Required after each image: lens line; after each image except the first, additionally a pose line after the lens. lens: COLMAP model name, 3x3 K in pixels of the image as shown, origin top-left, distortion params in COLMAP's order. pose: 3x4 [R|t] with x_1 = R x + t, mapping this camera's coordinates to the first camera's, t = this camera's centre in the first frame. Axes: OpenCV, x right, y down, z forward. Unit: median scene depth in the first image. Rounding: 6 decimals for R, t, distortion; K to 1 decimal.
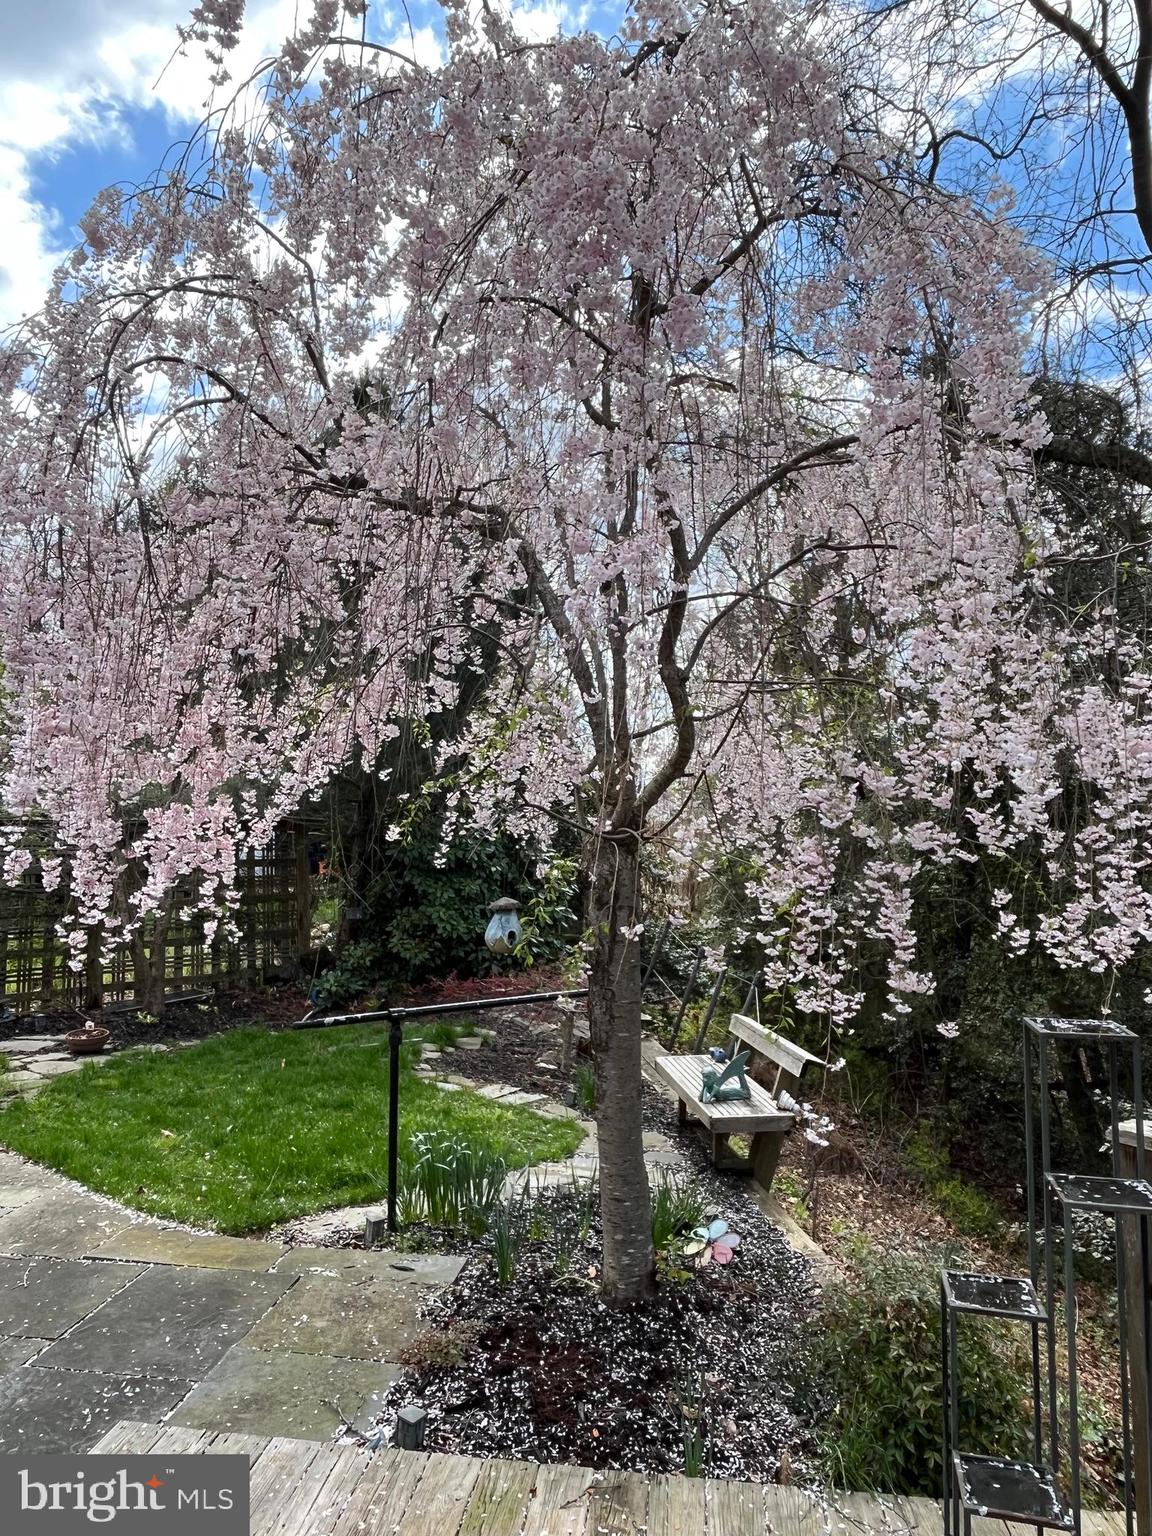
lens RADIAL K [[964.8, 0, 576.0], [0, 964.8, 768.0], [0, 0, 1]] dist [0.003482, 0.000550]
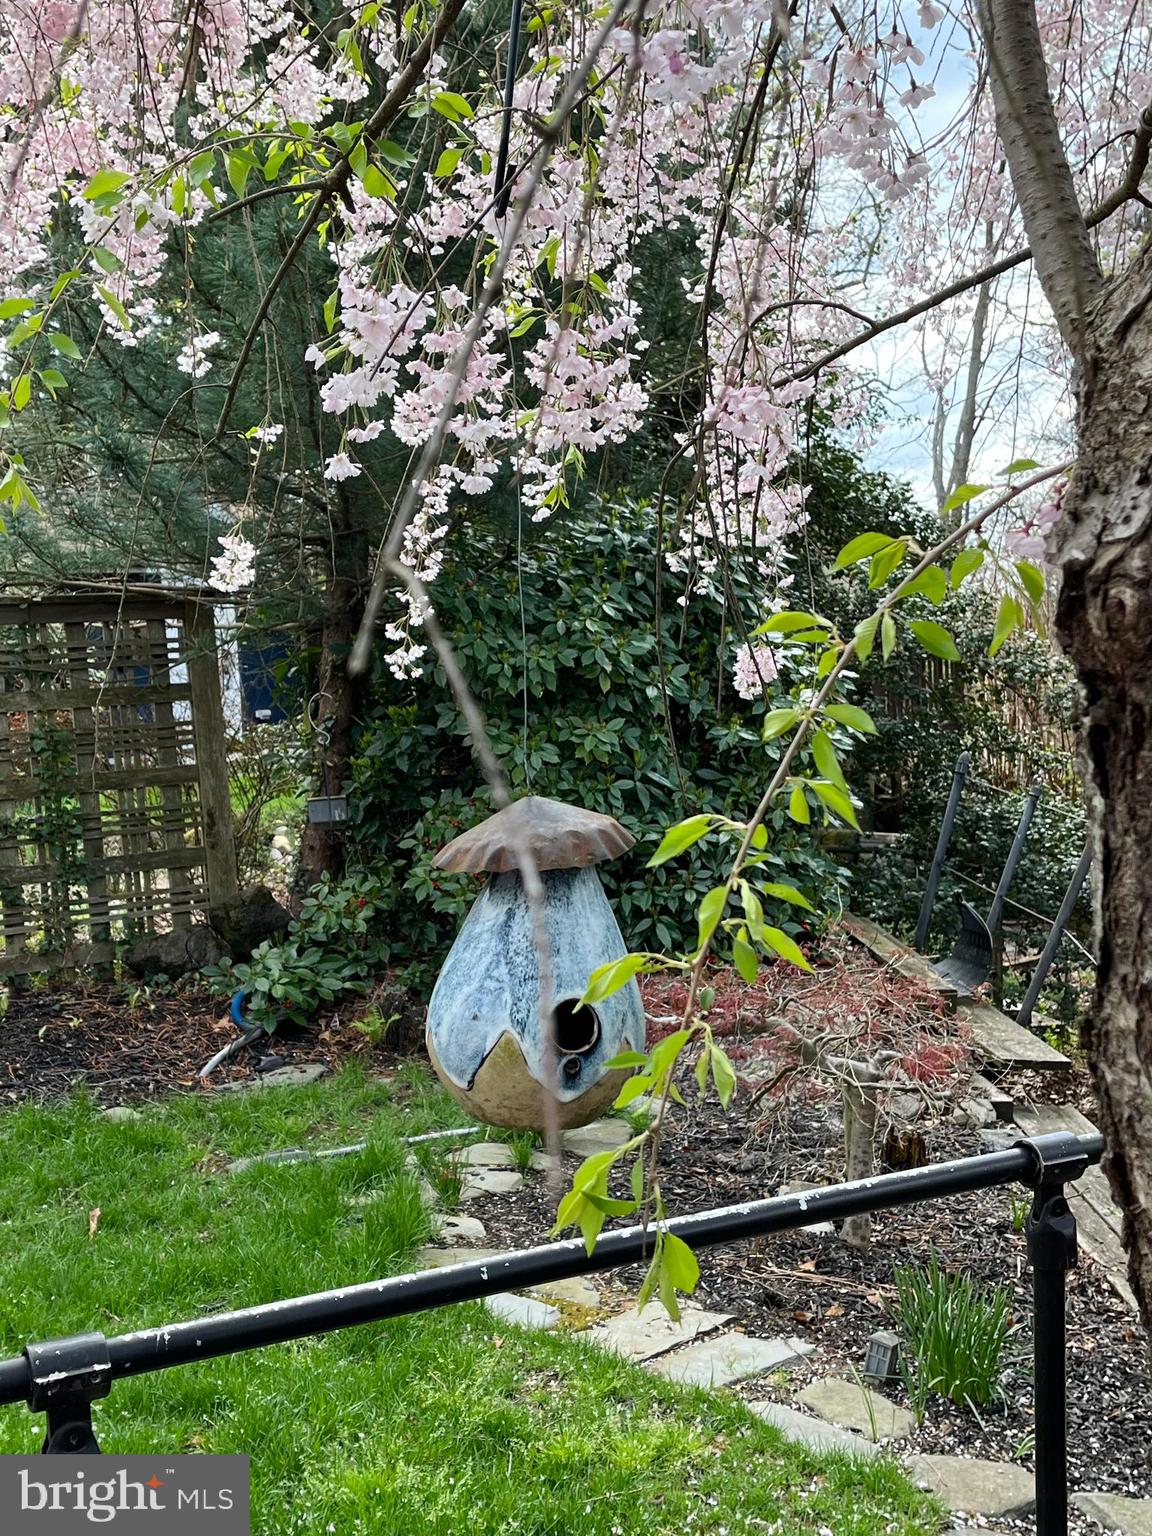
lens RADIAL K [[1805.4, 0, 576.0], [0, 1805.4, 768.0], [0, 0, 1]] dist [0.129282, -0.009224]
pose [[0.988706, -0.028426, -0.147150, -0.010799], [0.048909, 0.989291, 0.137516, 0.049975], [0.141665, -0.143160, 0.979508, 0.407043]]
